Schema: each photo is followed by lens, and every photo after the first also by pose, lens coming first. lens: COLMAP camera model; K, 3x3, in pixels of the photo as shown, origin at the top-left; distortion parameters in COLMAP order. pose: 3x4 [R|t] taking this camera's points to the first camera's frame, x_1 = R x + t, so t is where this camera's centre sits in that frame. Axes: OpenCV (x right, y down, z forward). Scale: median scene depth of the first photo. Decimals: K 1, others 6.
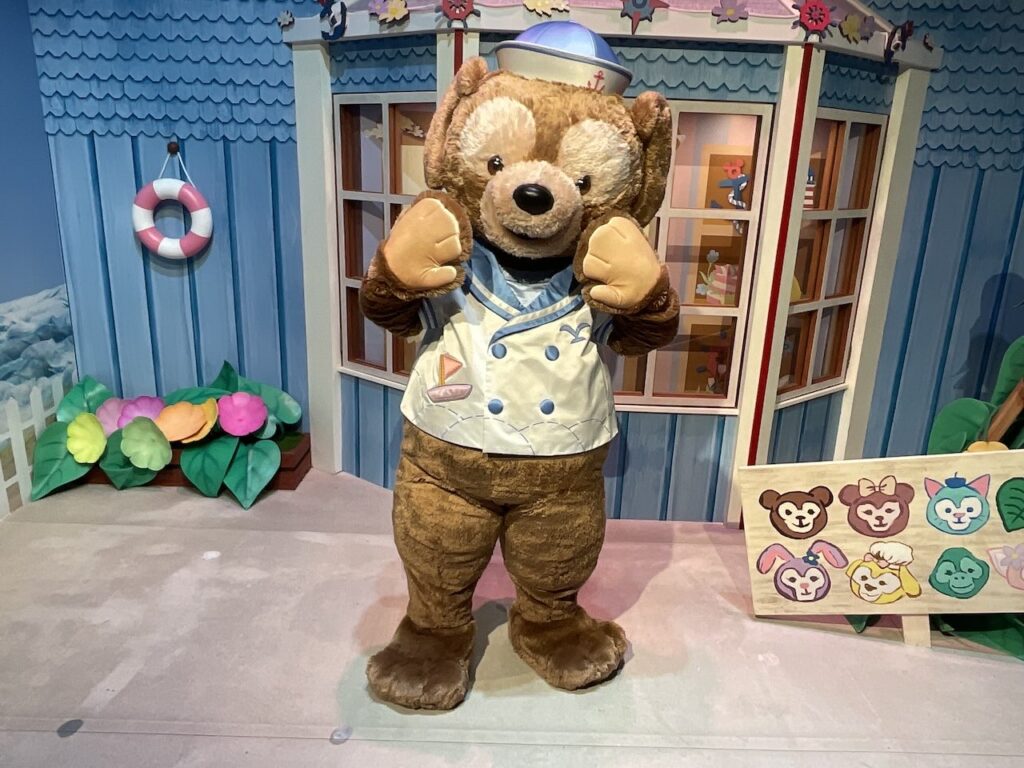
lens RADIAL K [[751.6, 0, 512.0], [0, 751.6, 388.4], [0, 0, 1]] dist [-0.002991, -0.021993]
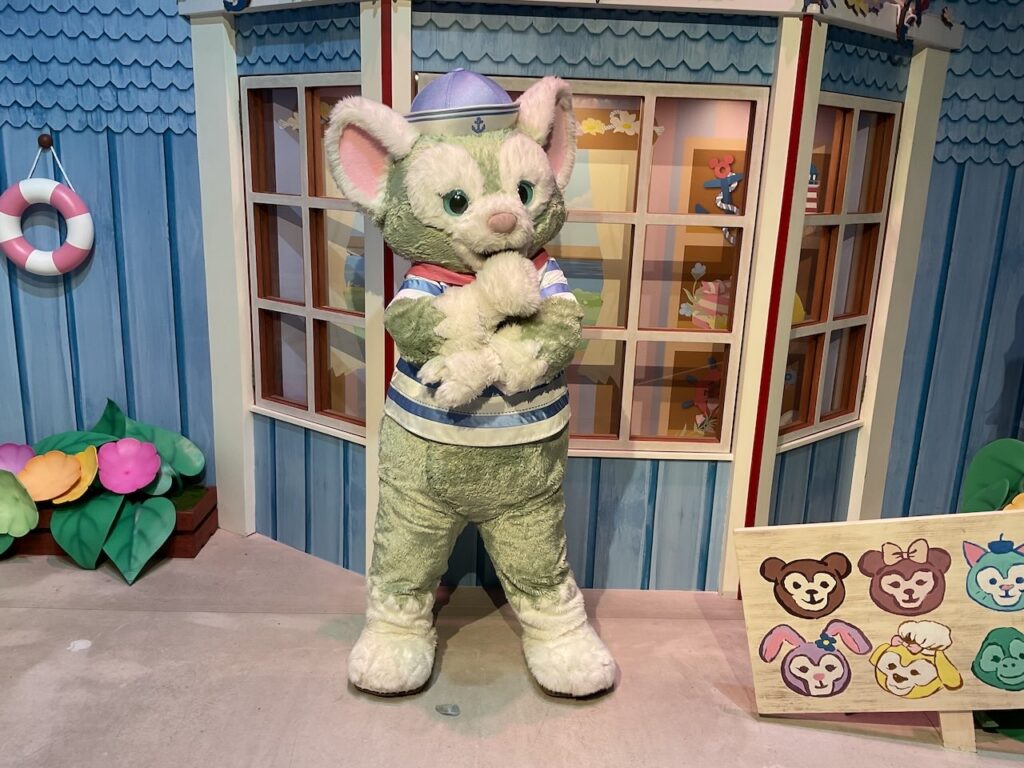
lens RADIAL K [[844.2, 0, 507.2], [0, 844.2, 385.0], [0, 0, 1]] dist [0.044947, -0.103626]
pose [[0.999541, -0.008014, 0.029207, 0.027342], [0.009233, 0.999081, -0.041851, -0.011322], [-0.028845, 0.042101, 0.998697, 0.075196]]
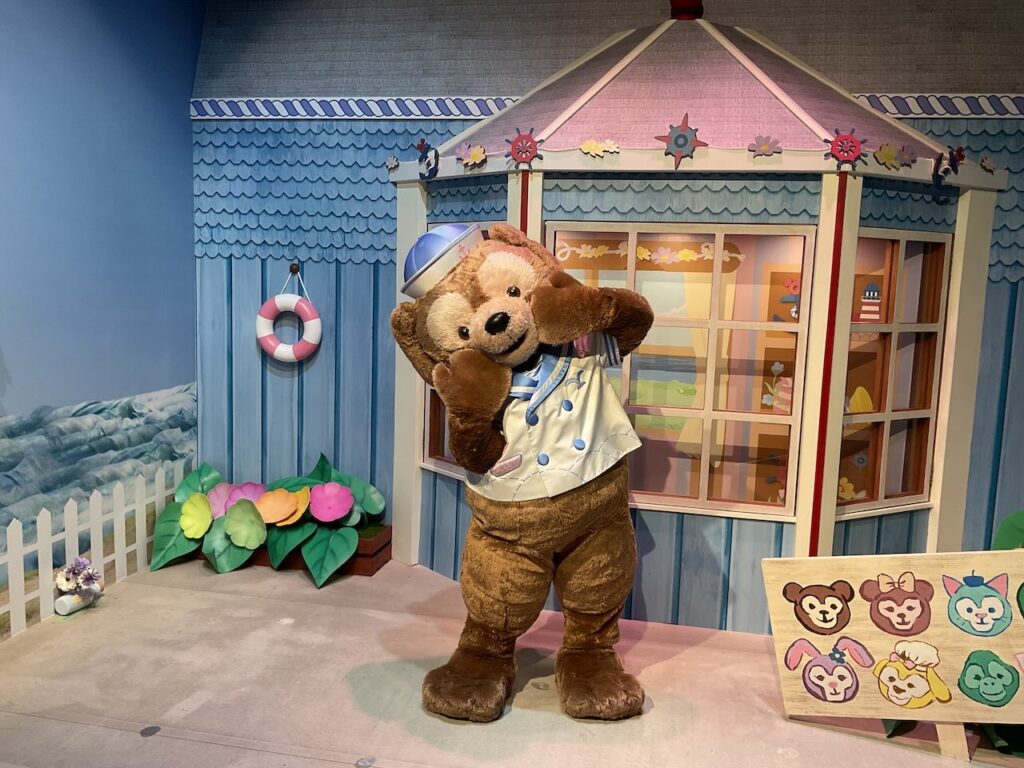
lens RADIAL K [[845.5, 0, 509.5], [0, 845.5, 383.4], [0, 0, 1]] dist [0.073658, -0.176169]
pose [[0.981498, 0.020843, -0.190337, 0.144493], [-0.054595, 0.983257, -0.173853, 0.073584], [0.183526, 0.181028, 0.966202, -0.203033]]
